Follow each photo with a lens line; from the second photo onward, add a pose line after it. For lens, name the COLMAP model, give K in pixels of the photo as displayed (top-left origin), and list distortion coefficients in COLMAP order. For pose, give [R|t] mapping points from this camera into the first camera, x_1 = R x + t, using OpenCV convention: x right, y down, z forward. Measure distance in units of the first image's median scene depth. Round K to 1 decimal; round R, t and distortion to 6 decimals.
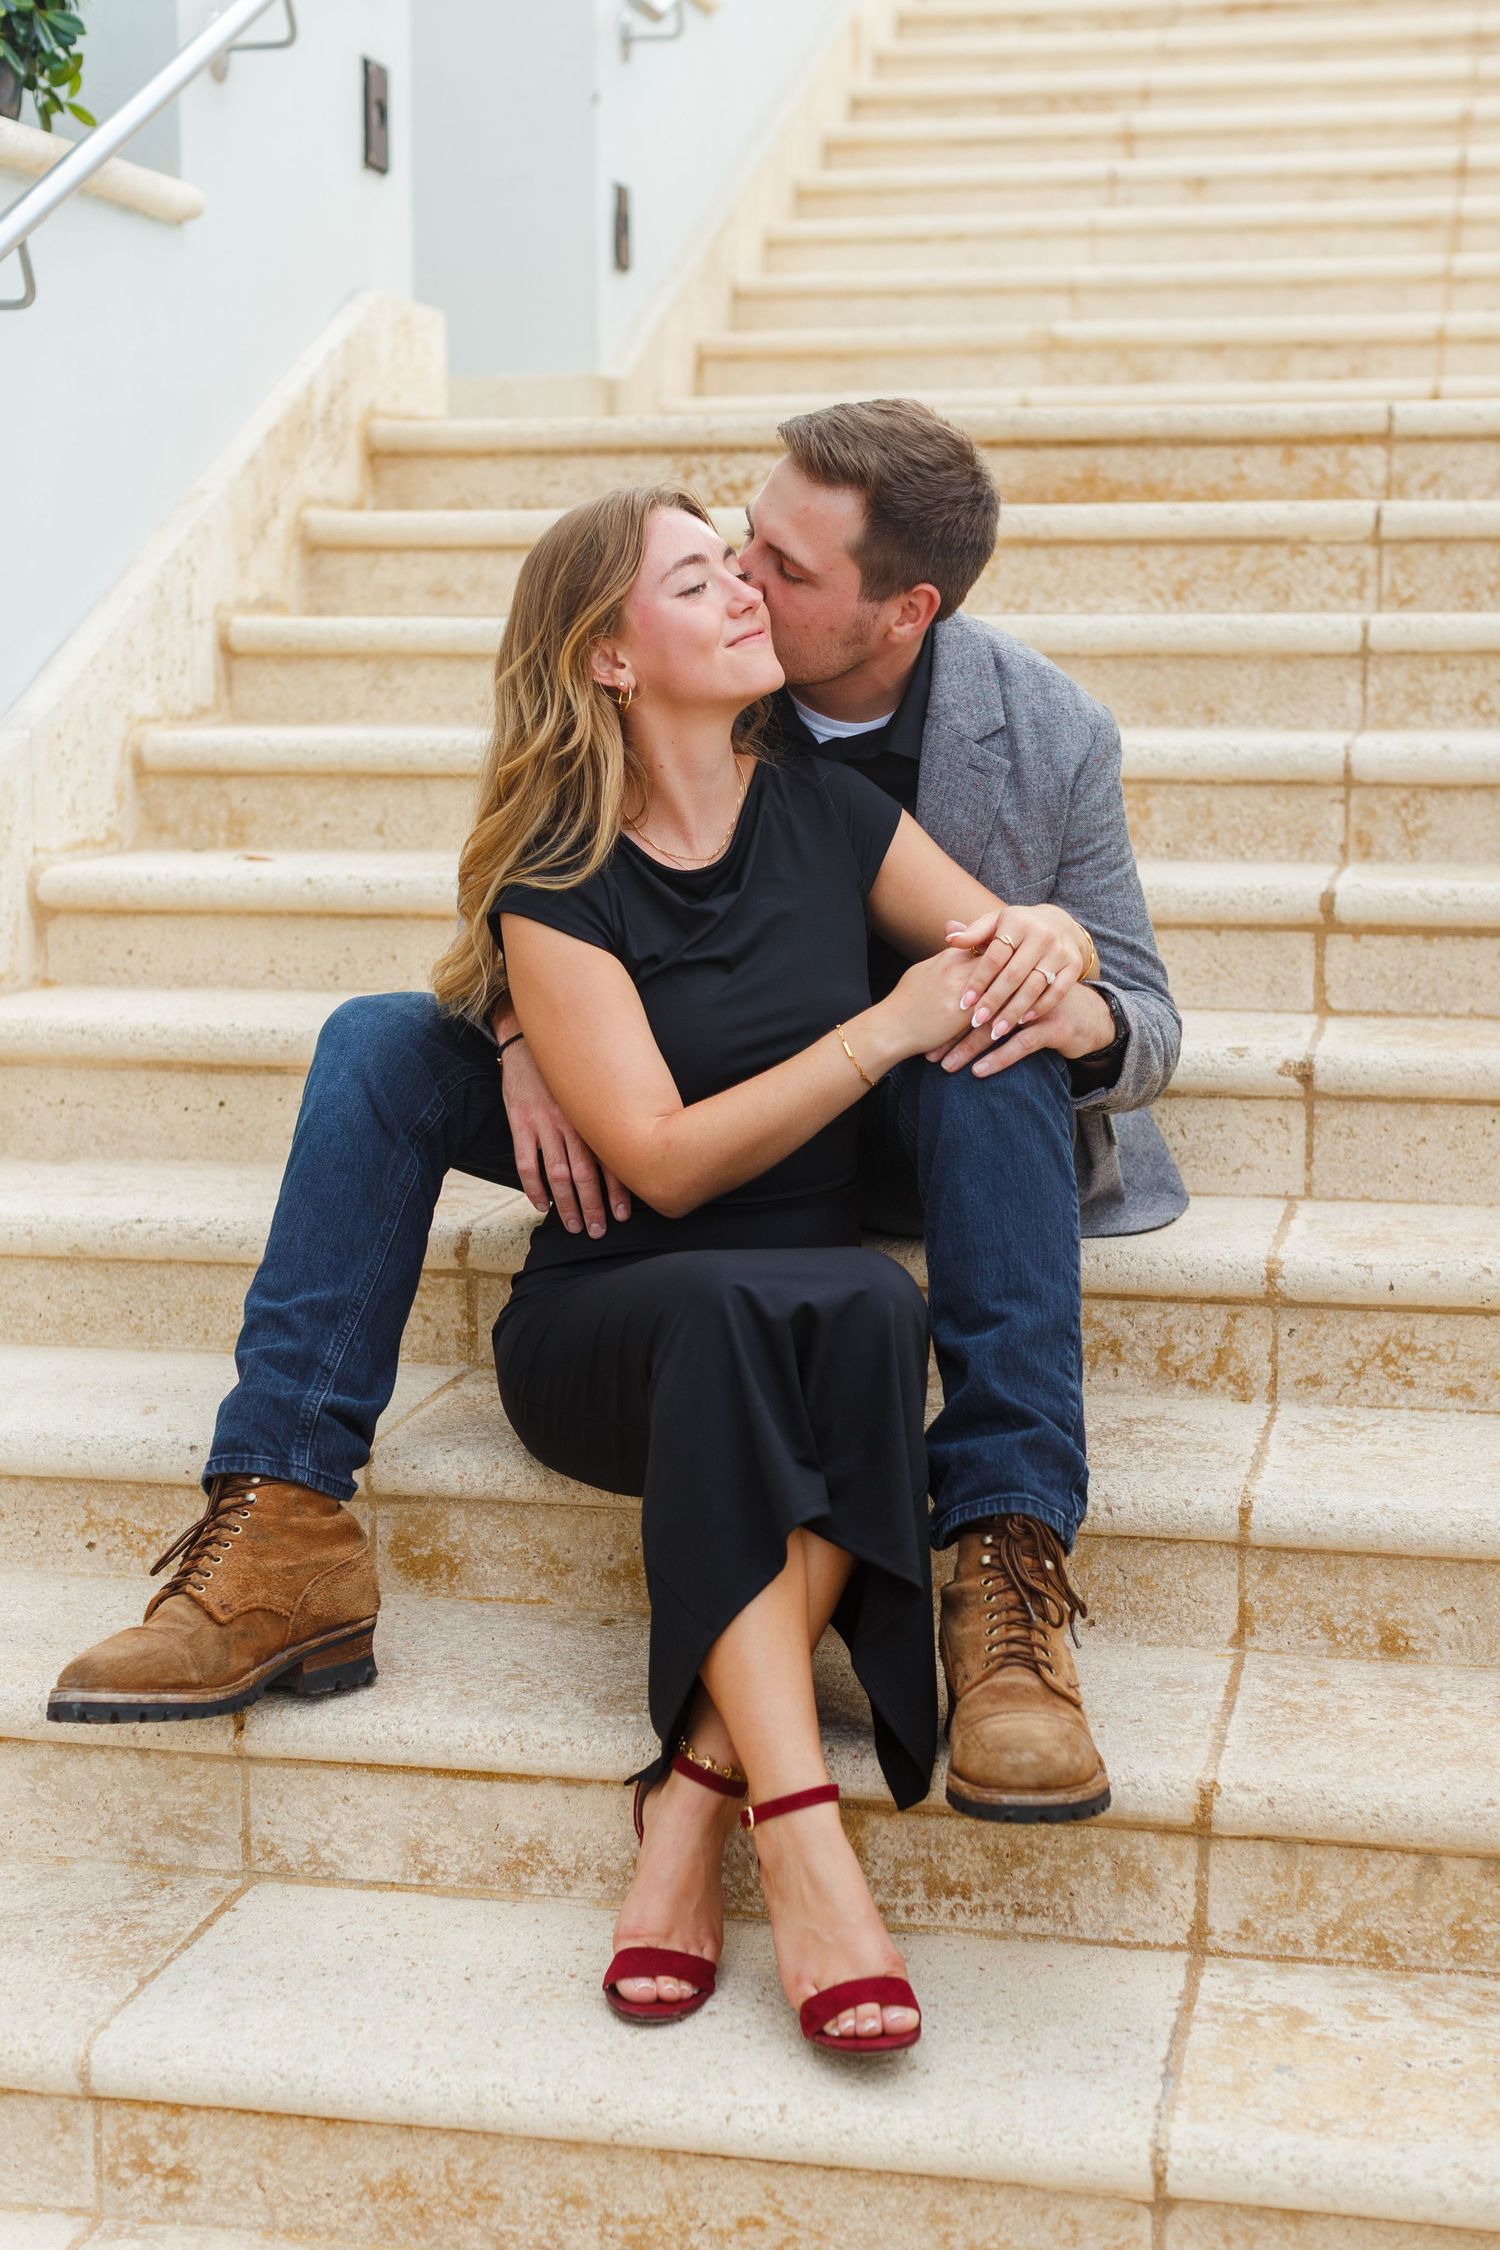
lens RADIAL K [[3699.5, 0, 750.0], [0, 3699.5, 1125.0], [0, 0, 1]] dist [0.013474, 0.031948]
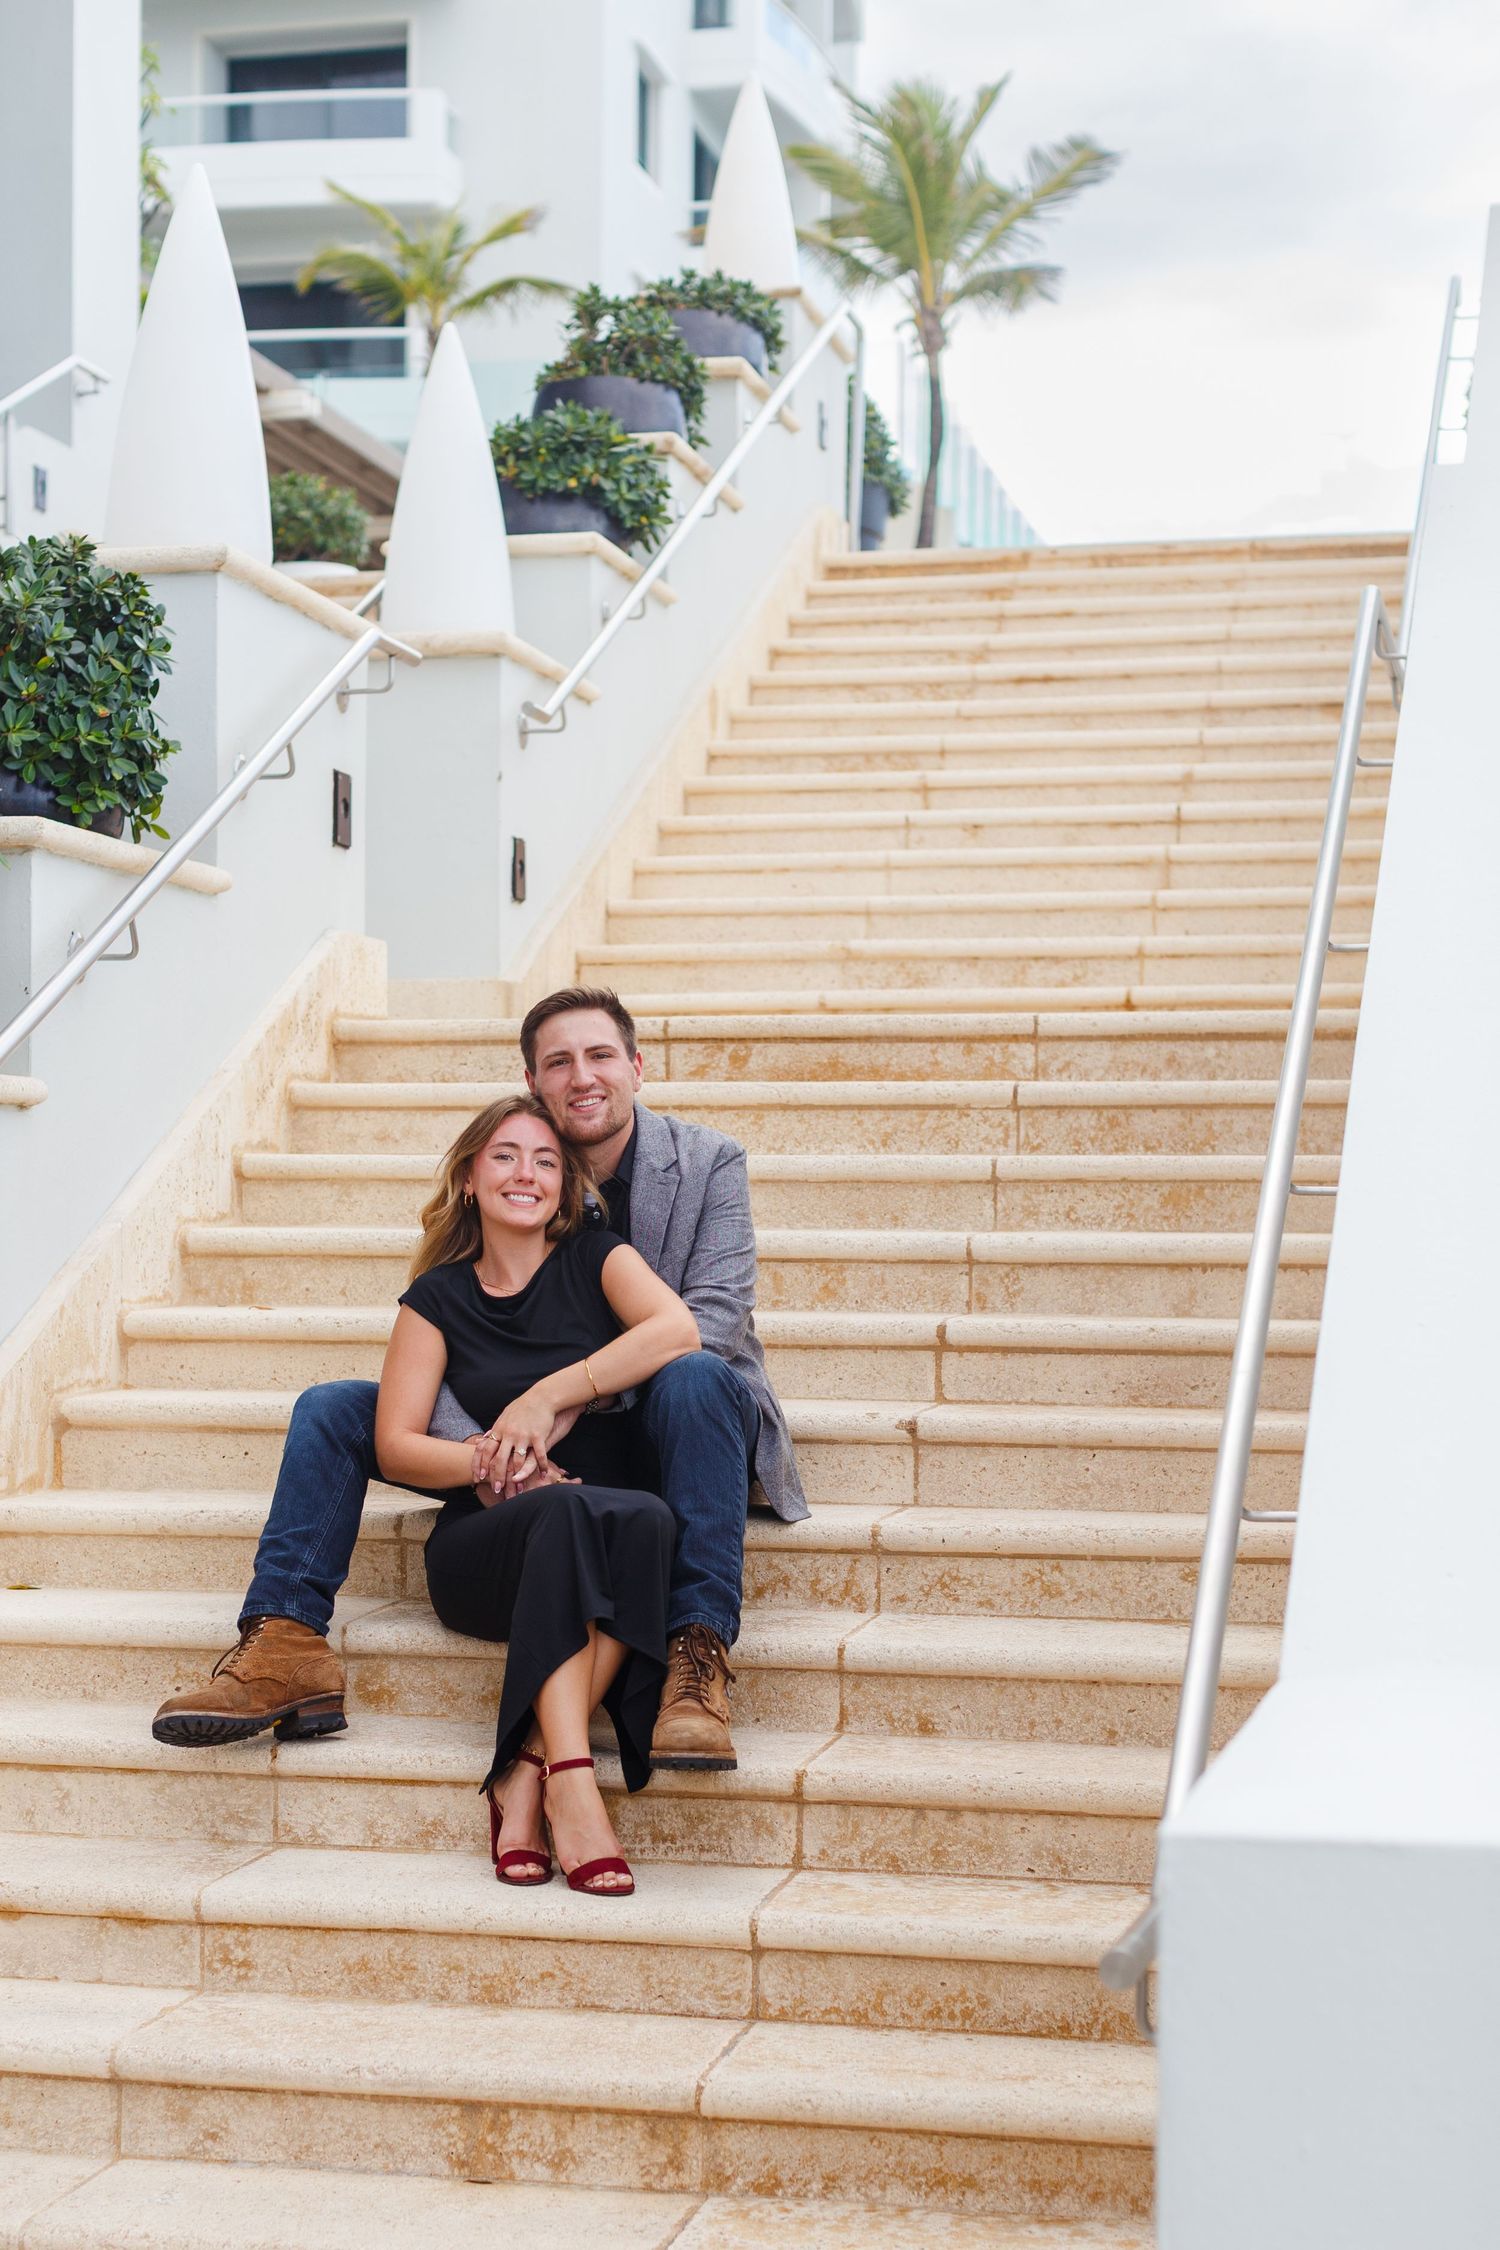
lens RADIAL K [[3699.5, 0, 750.0], [0, 3699.5, 1125.0], [0, 0, 1]] dist [0.013474, 0.031948]
pose [[0.999714, 0.005831, 0.023189, 0.032956], [-0.002320, 0.988893, -0.148614, 0.082558], [-0.023798, 0.148518, 0.988623, -0.546805]]
